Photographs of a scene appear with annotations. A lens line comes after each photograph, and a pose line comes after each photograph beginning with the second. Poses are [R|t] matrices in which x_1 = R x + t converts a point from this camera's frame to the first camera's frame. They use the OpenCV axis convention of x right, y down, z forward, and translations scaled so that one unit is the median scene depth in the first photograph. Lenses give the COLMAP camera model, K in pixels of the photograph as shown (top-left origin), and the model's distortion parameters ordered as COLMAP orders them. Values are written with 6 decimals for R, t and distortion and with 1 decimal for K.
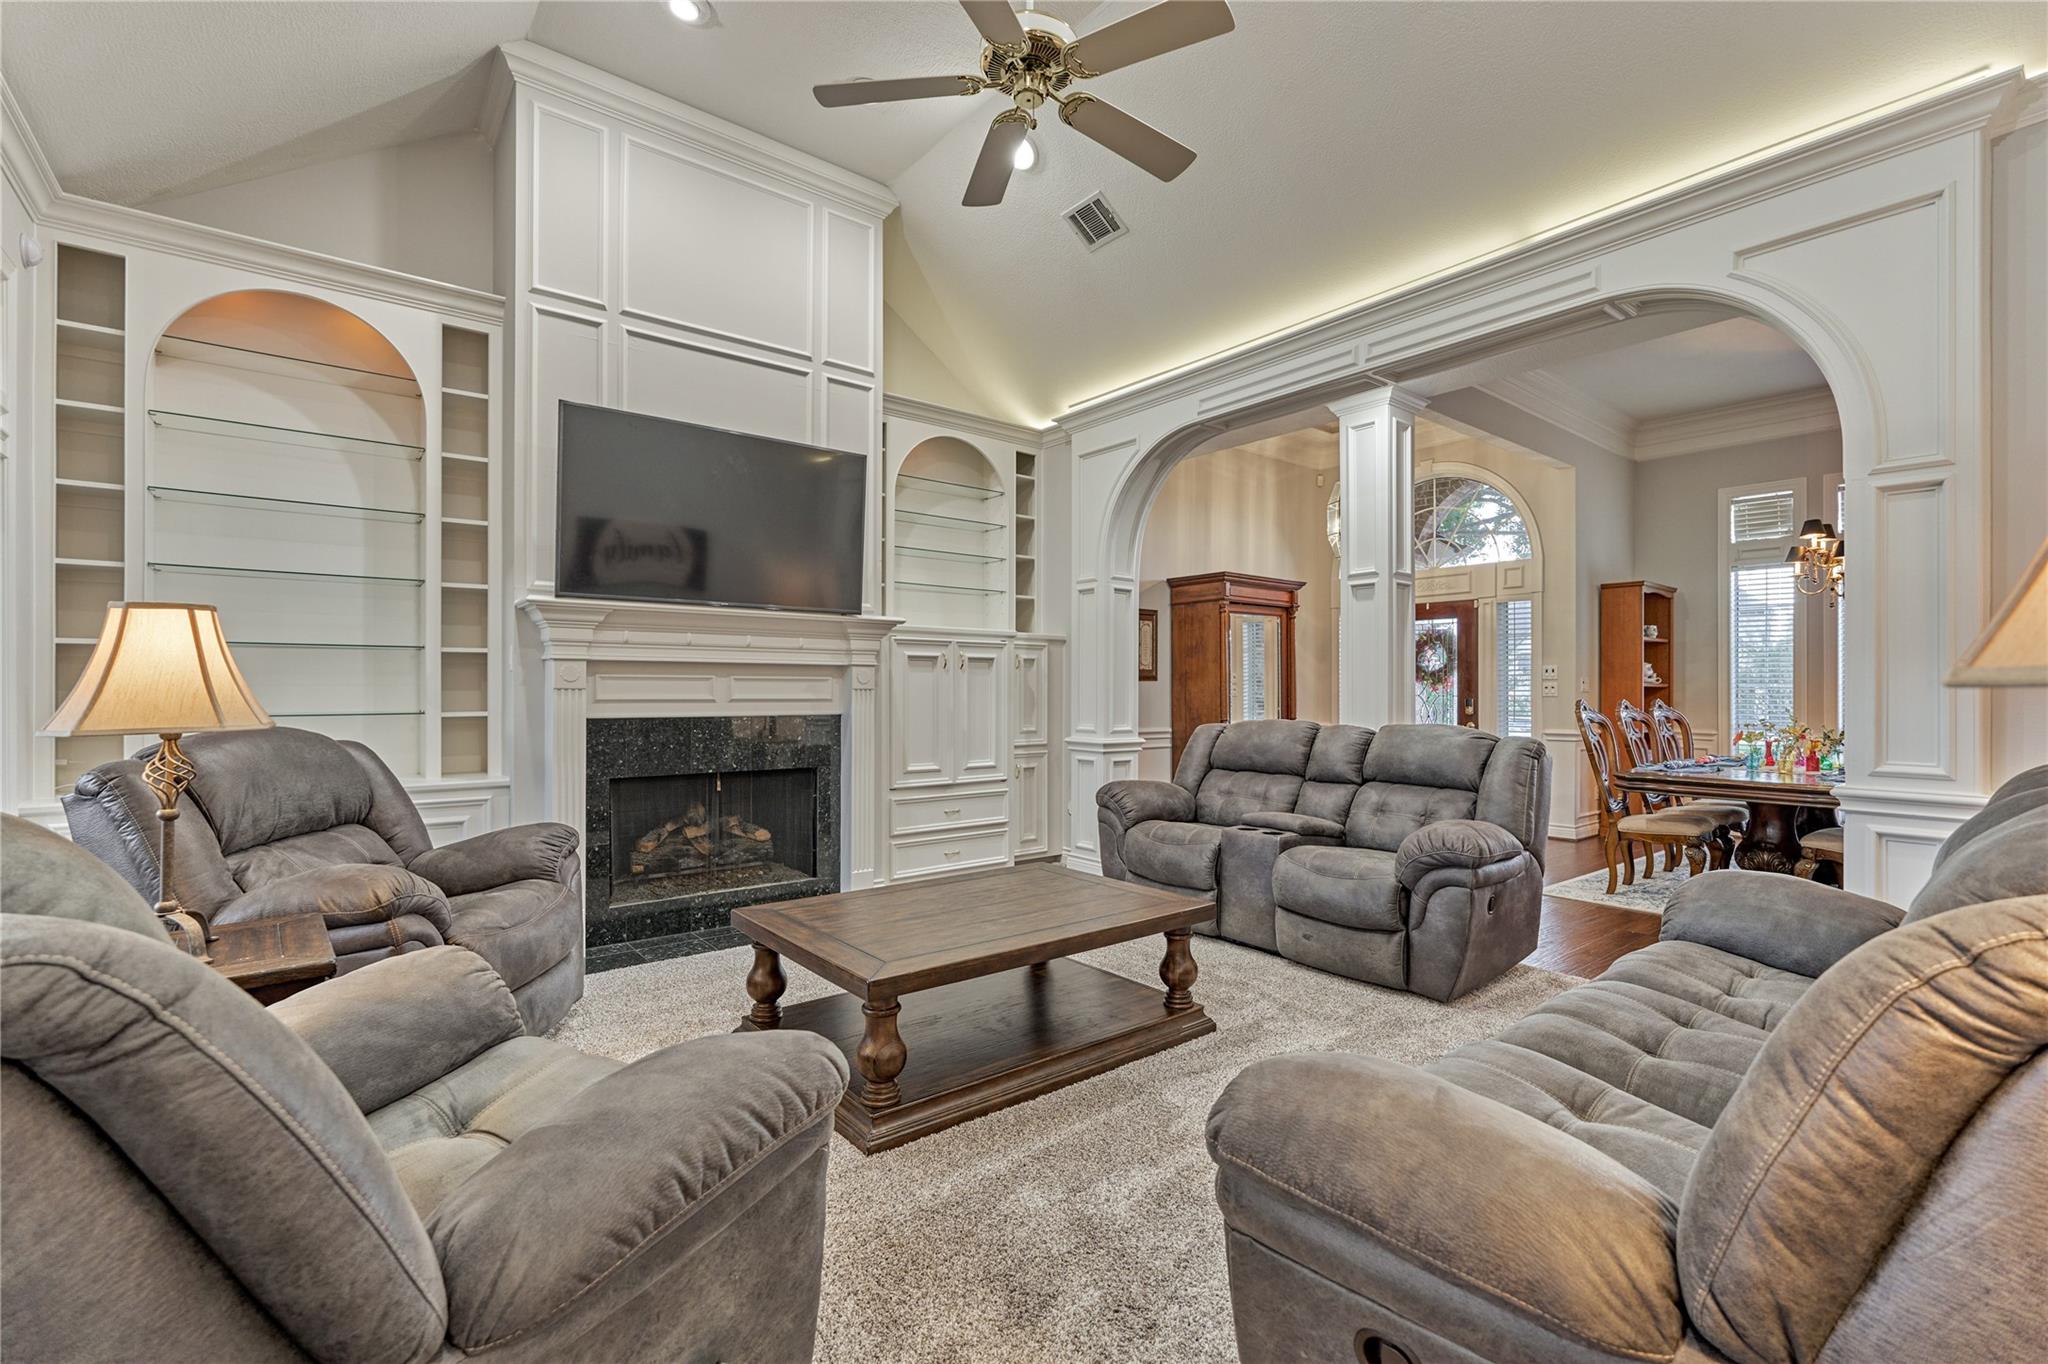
lens RADIAL K [[896.1, 0, 1006.9], [0, 896.1, 700.6], [0, 0, 1]] dist [-0.009842, -0.000391]
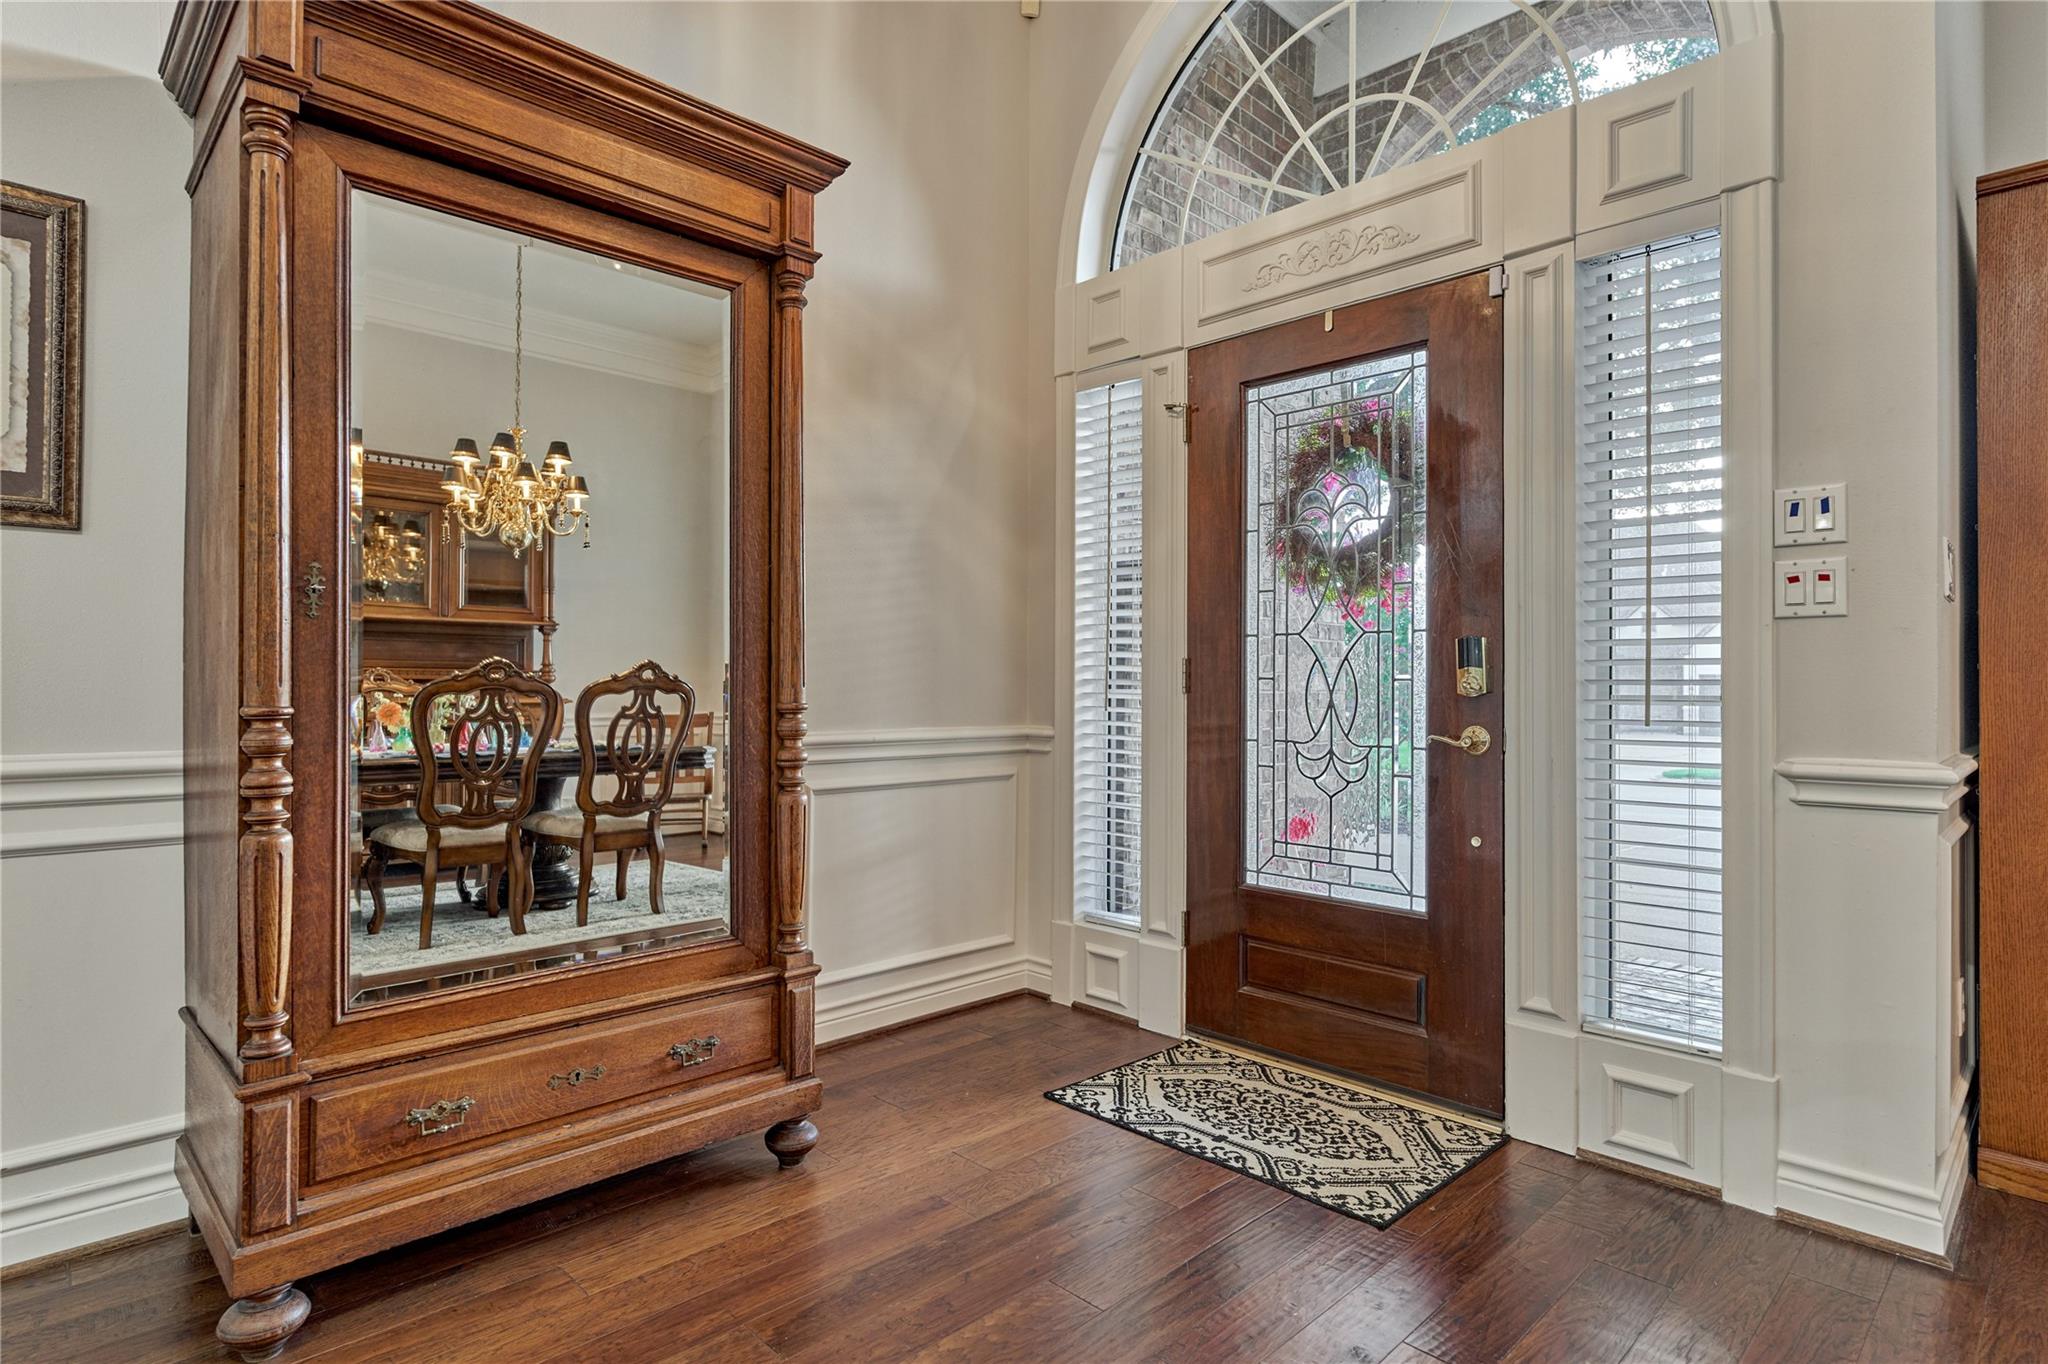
lens RADIAL K [[1049.4, 0, 1040.4], [0, 1049.4, 675.3], [0, 0, 1]] dist [-0.005494, -0.000418]
pose [[0.992321, 0.010855, 0.123208, 0.346876], [-0.009190, 0.999859, -0.014073, 0.014092], [-0.123344, 0.012833, 0.992281, 0.695509]]
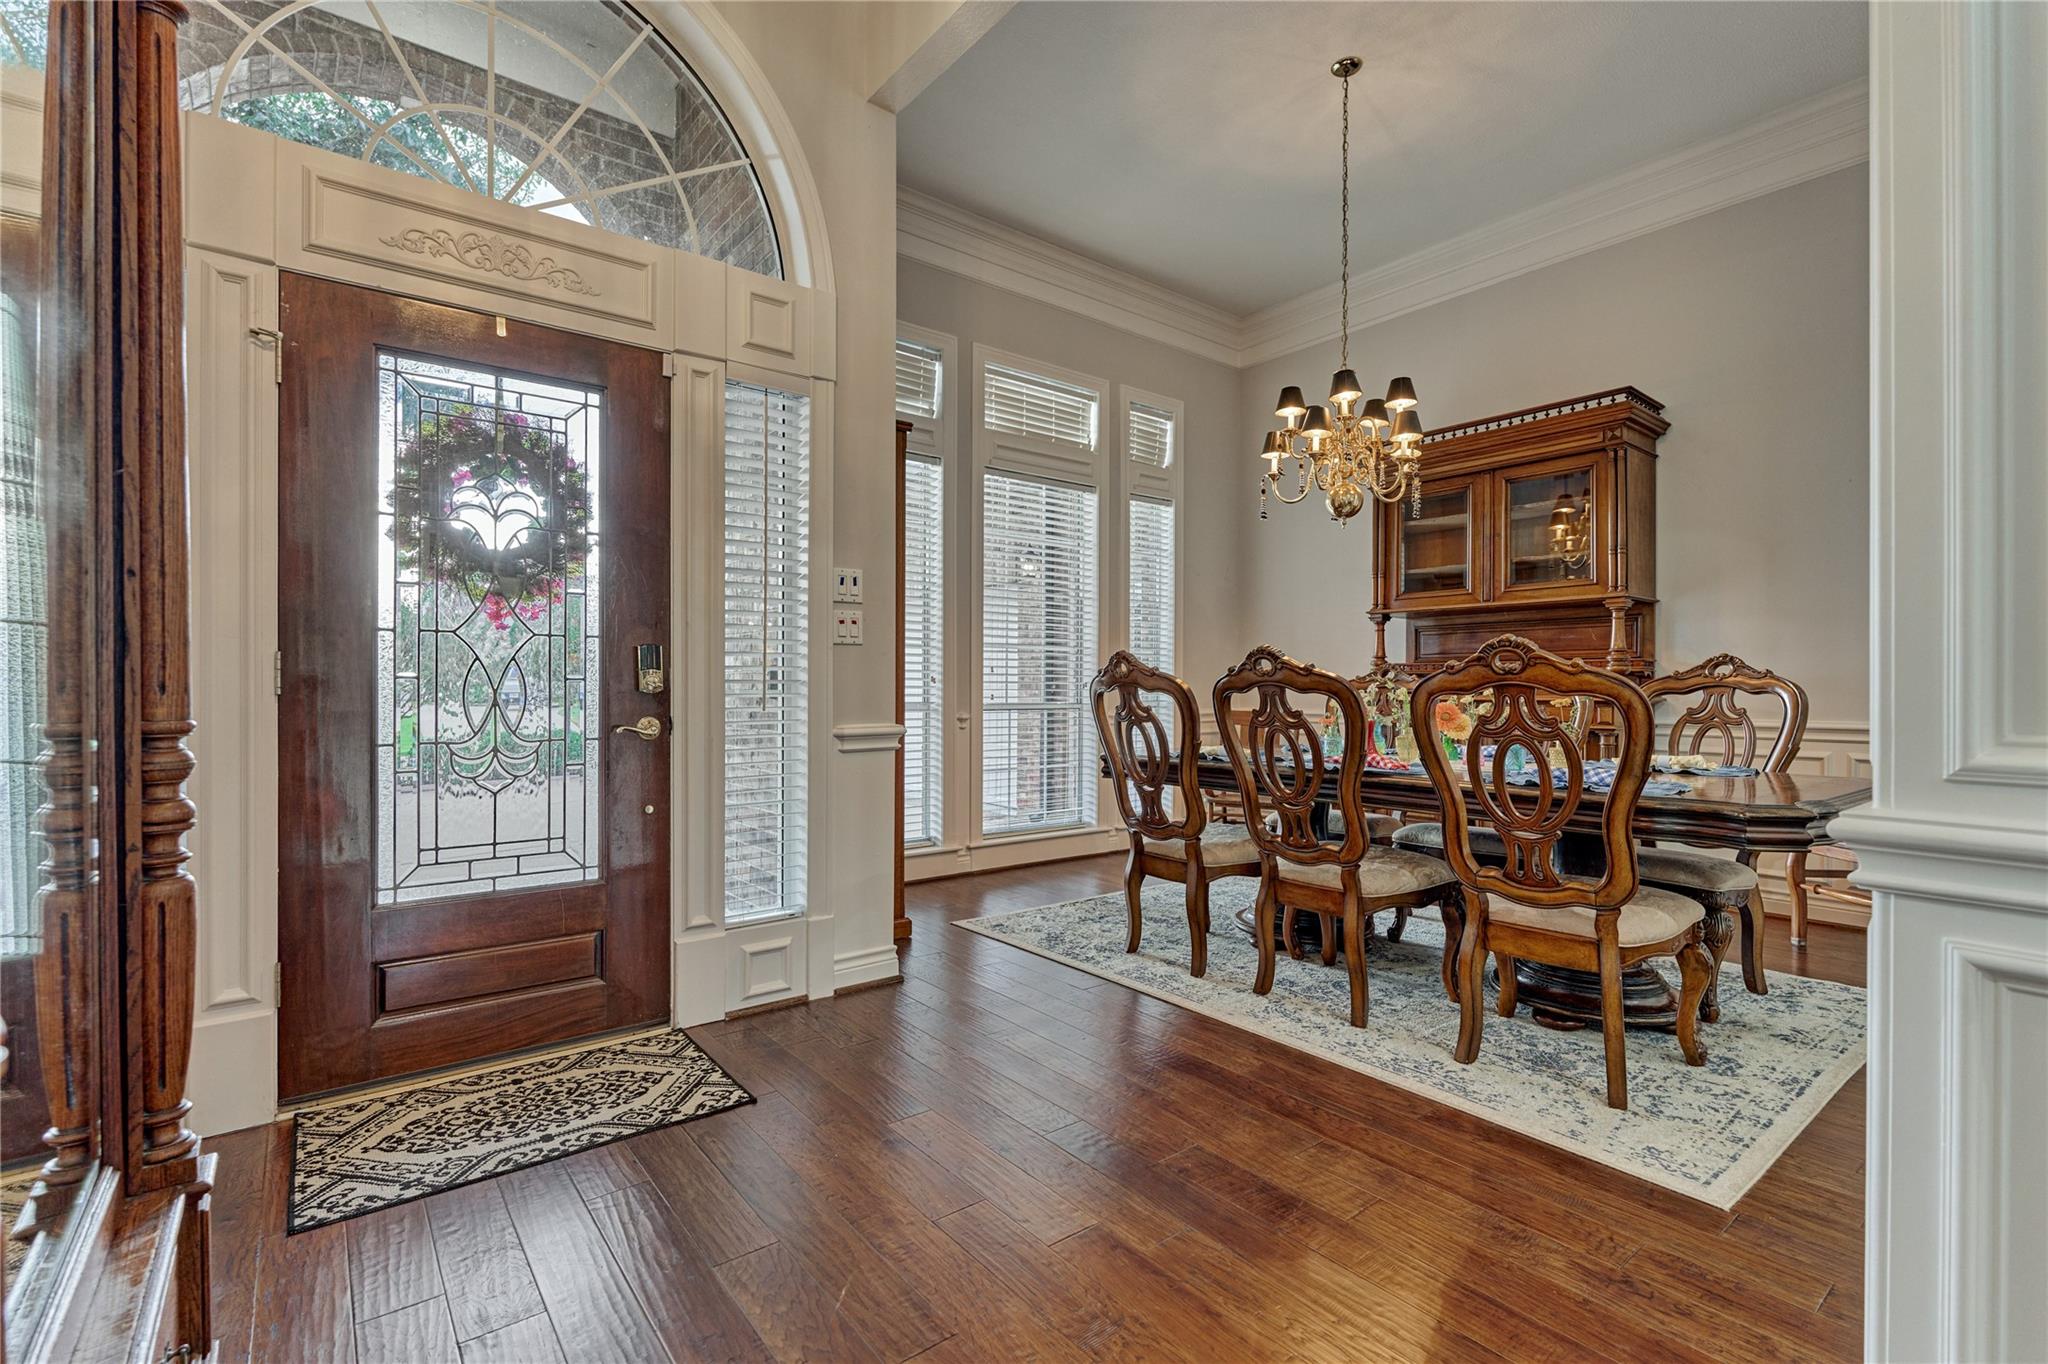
lens RADIAL K [[896.1, 0, 1021.0], [0, 896.1, 690.4], [0, 0, 1]] dist [-0.009842, -0.000391]
pose [[0.006680, -0.001530, 0.999977, 0.183205], [0.003438, 0.999993, 0.001507, 0.013867], [-0.999972, 0.003428, 0.006685, 0.849808]]
